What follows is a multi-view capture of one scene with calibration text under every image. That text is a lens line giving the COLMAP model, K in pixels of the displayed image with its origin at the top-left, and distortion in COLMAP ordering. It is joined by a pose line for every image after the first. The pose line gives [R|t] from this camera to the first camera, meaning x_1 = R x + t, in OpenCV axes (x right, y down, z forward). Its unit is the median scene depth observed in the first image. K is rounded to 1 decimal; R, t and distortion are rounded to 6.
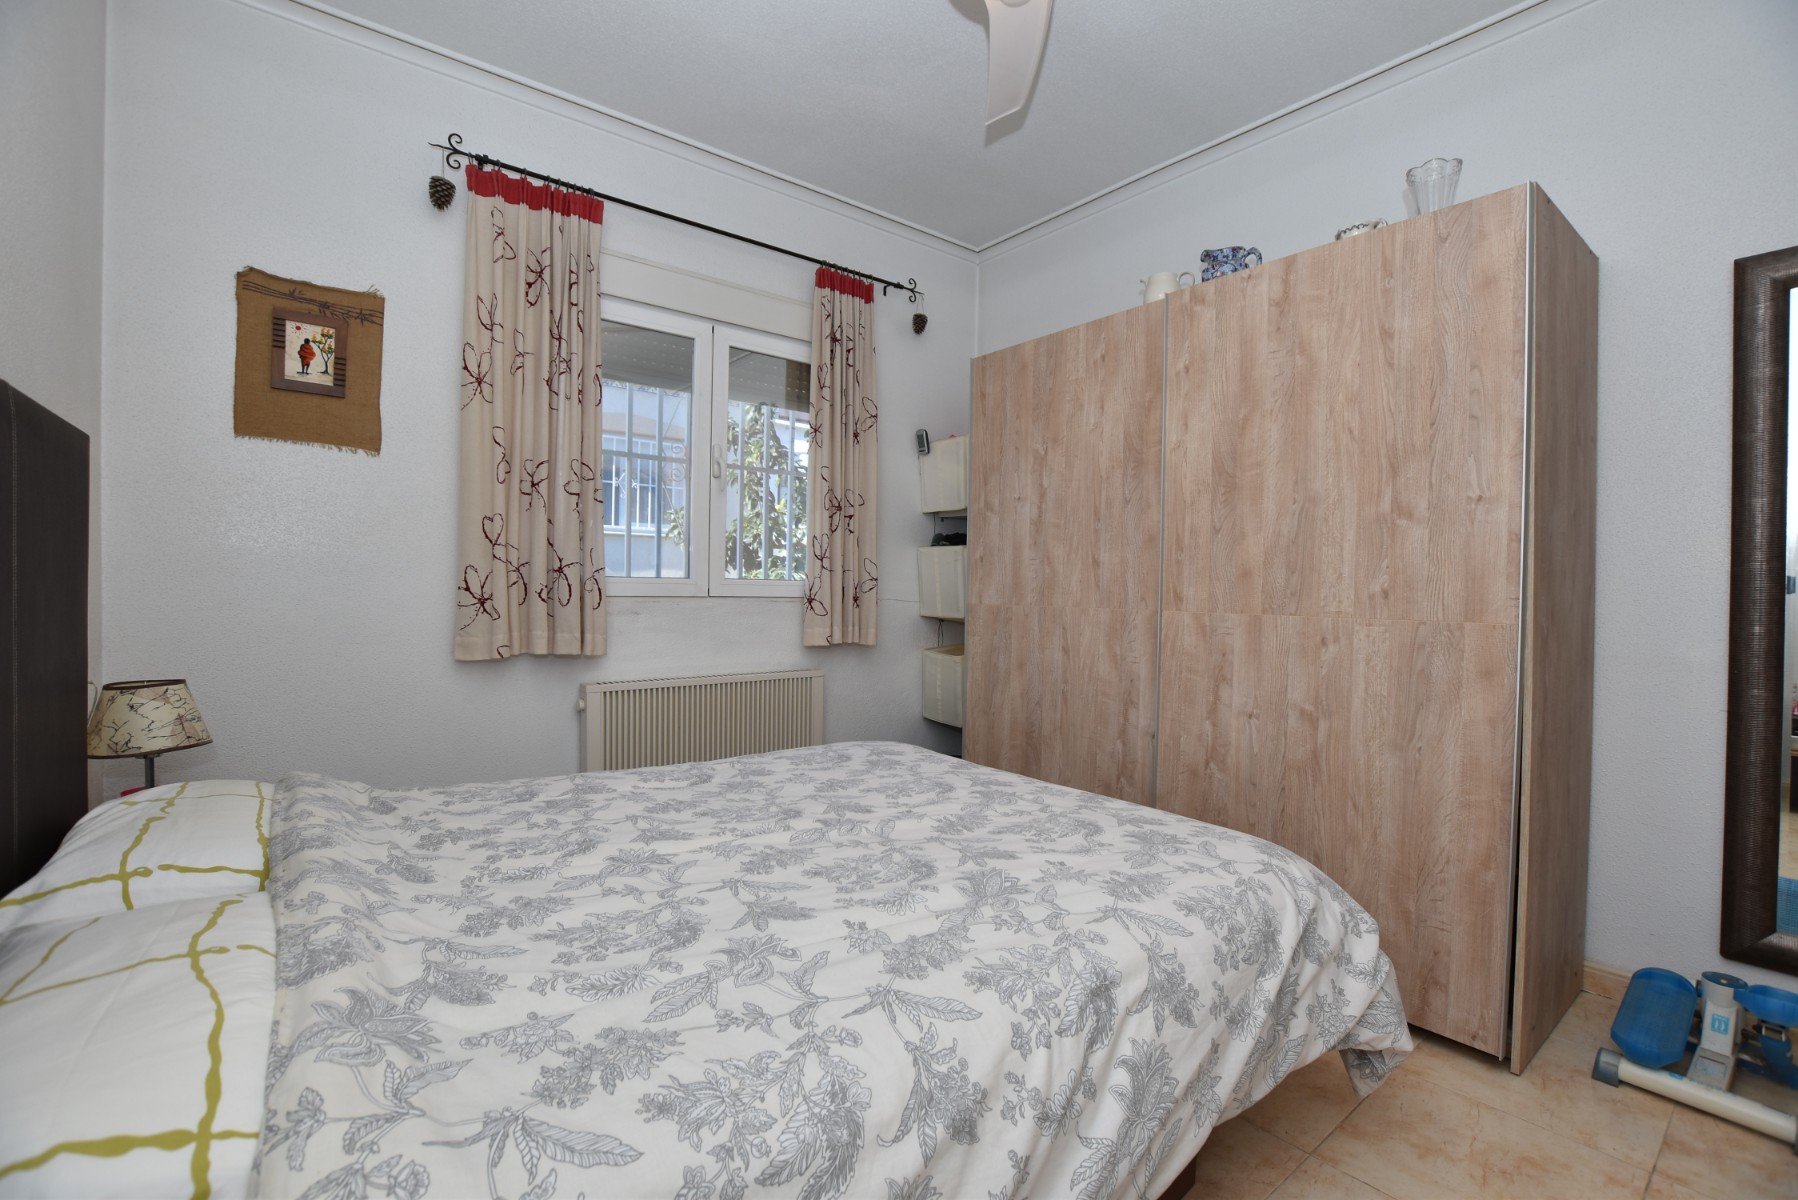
lens RADIAL K [[792.3, 0, 926.7], [0, 792.3, 592.7], [0, 0, 1]] dist [-0.035037, 0.006855]
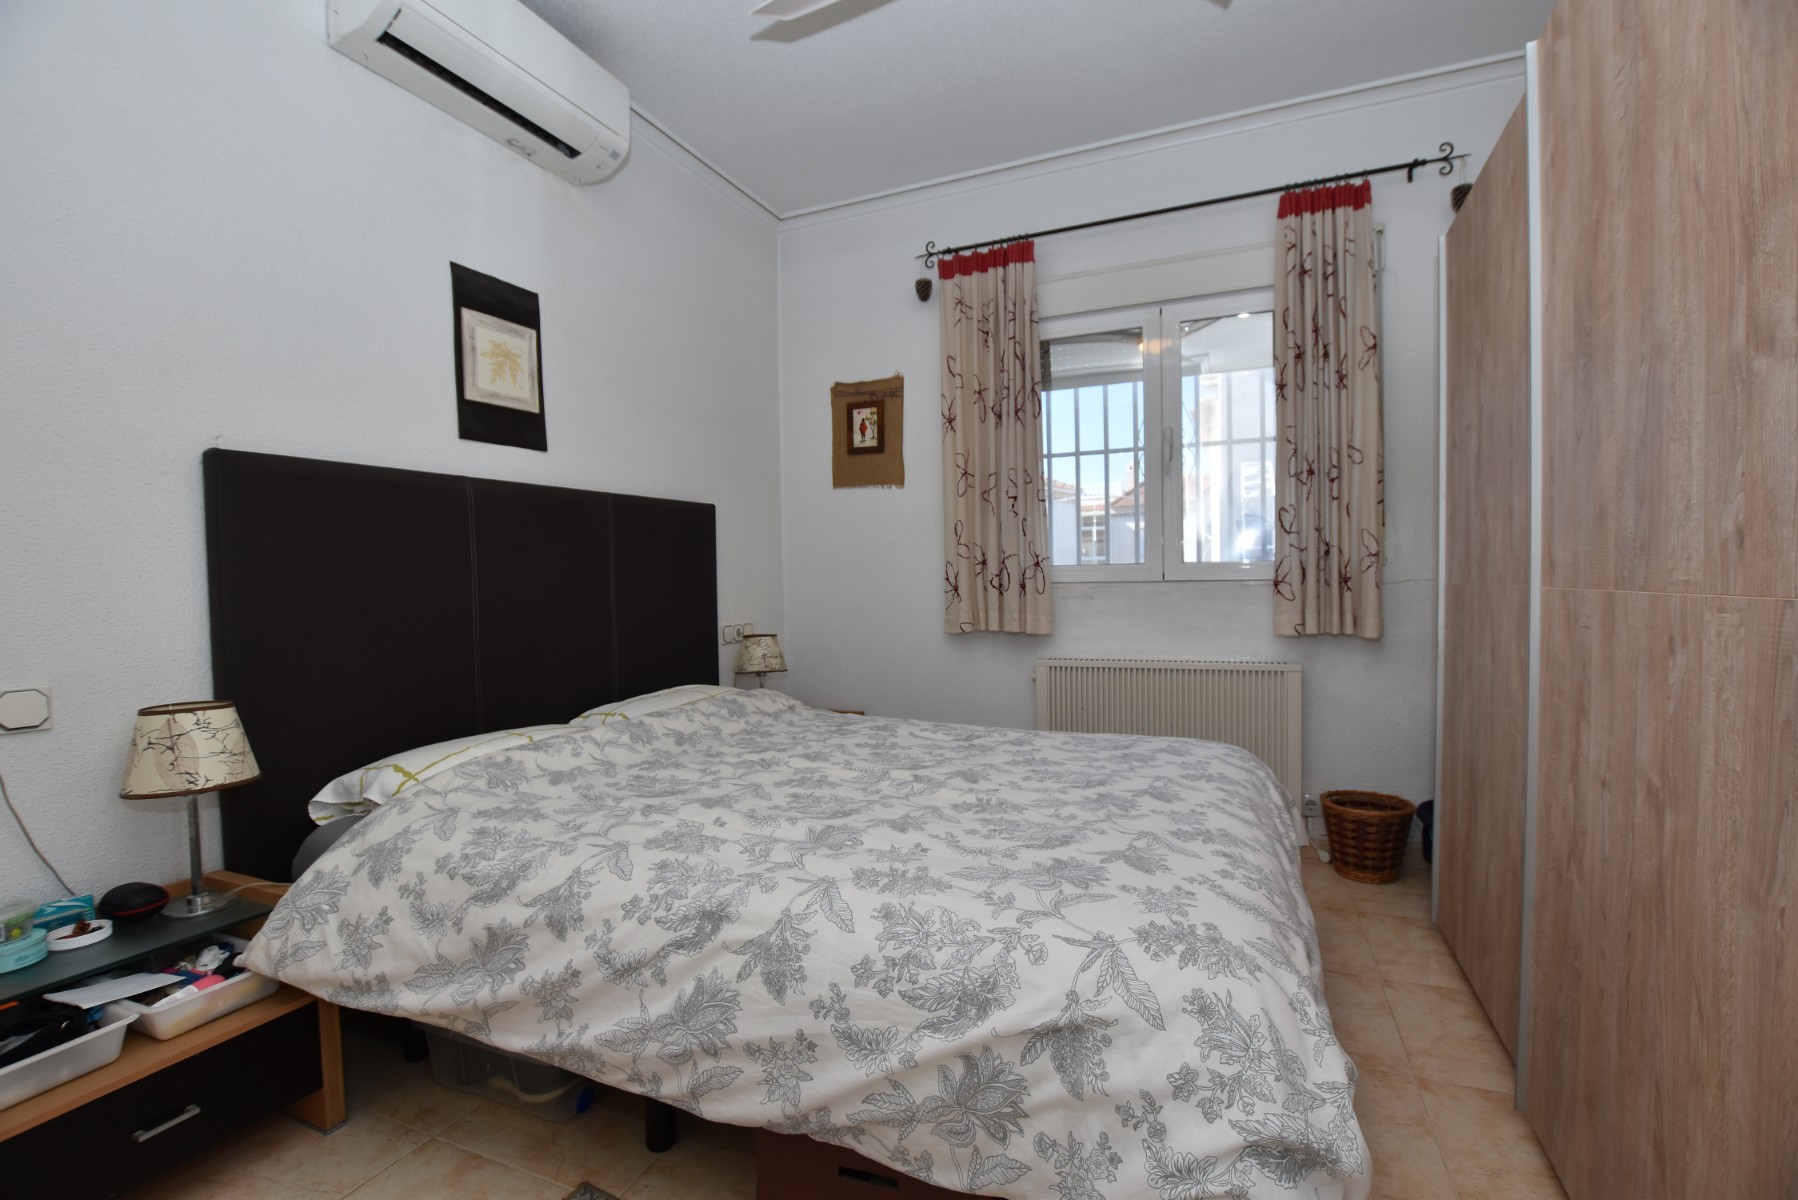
lens RADIAL K [[792.3, 0, 882.5], [0, 792.3, 593.1], [0, 0, 1]] dist [-0.035037, 0.006855]
pose [[0.454587, -0.009314, -0.890654, 0.722848], [0.018277, 0.999832, -0.001127, 0.023458], [0.890515, -0.015766, 0.454681, 0.377218]]
